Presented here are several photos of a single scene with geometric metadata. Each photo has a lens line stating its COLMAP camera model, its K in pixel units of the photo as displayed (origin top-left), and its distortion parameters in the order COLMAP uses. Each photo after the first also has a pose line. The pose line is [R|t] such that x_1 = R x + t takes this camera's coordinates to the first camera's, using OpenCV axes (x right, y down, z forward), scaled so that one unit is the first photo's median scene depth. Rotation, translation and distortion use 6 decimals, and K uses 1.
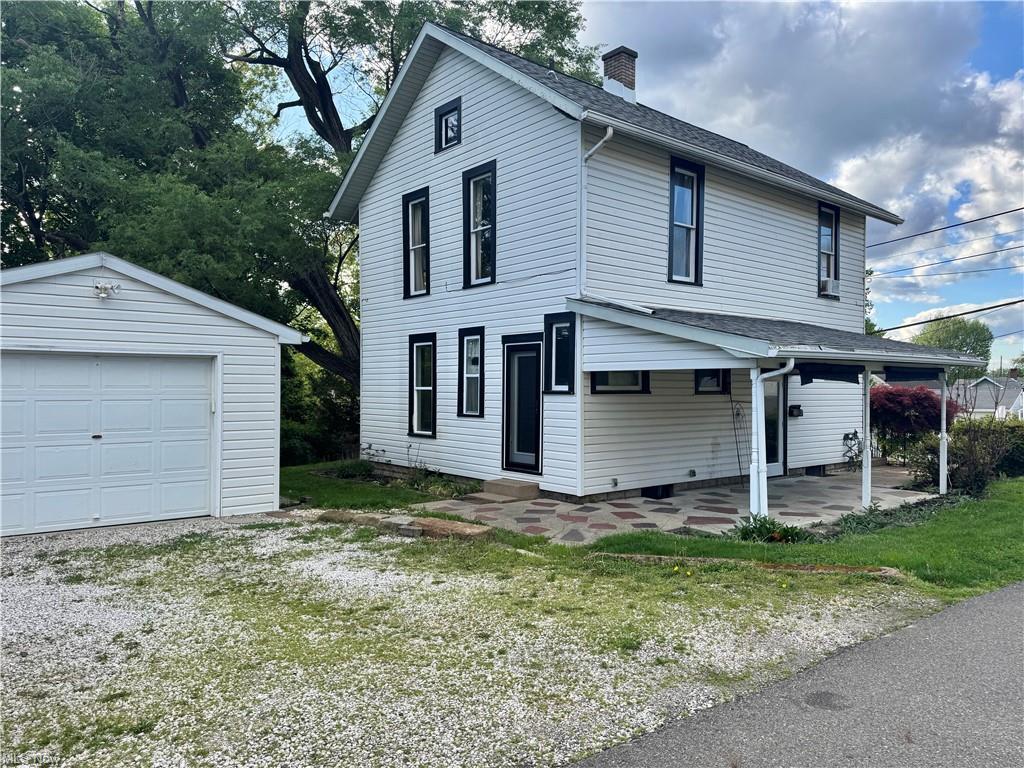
lens RADIAL K [[707.8, 0, 512.0], [0, 707.8, 384.0], [0, 0, 1]] dist [0.098136, -0.000037]
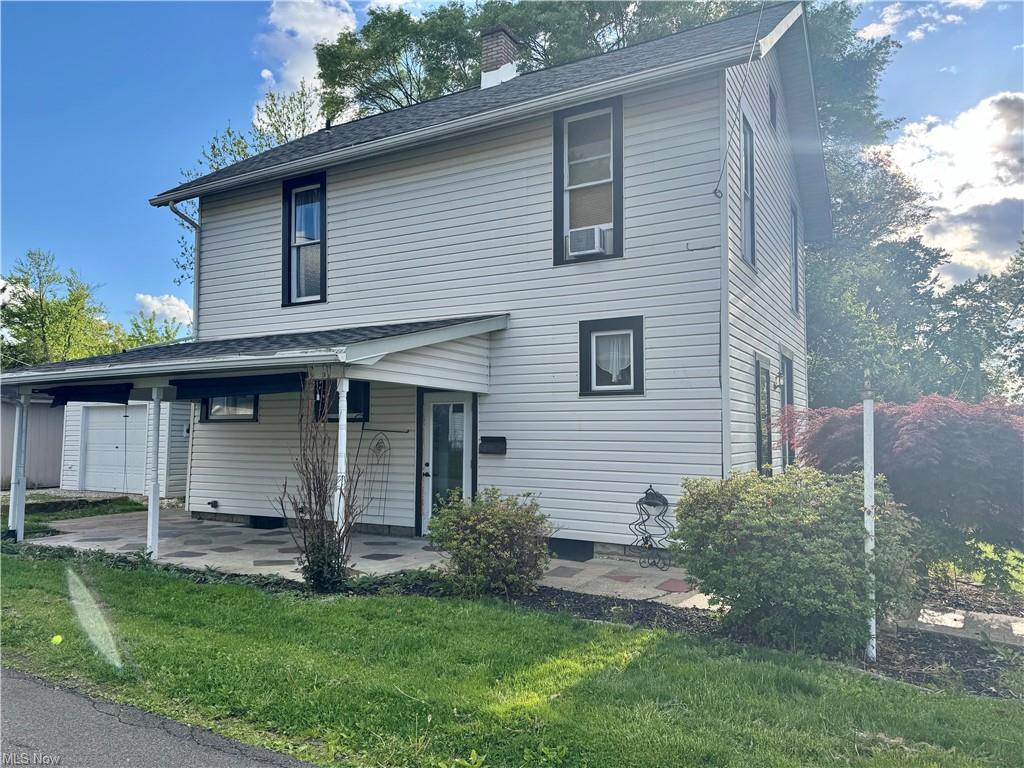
lens RADIAL K [[707.8, 0, 512.0], [0, 707.8, 384.0], [0, 0, 1]] dist [0.098136, -0.000037]
pose [[0.357991, -0.071223, -0.931005, 1.228424], [0.001441, 0.997128, -0.075727, 0.036531], [0.933724, 0.025768, 0.357065, 0.938230]]
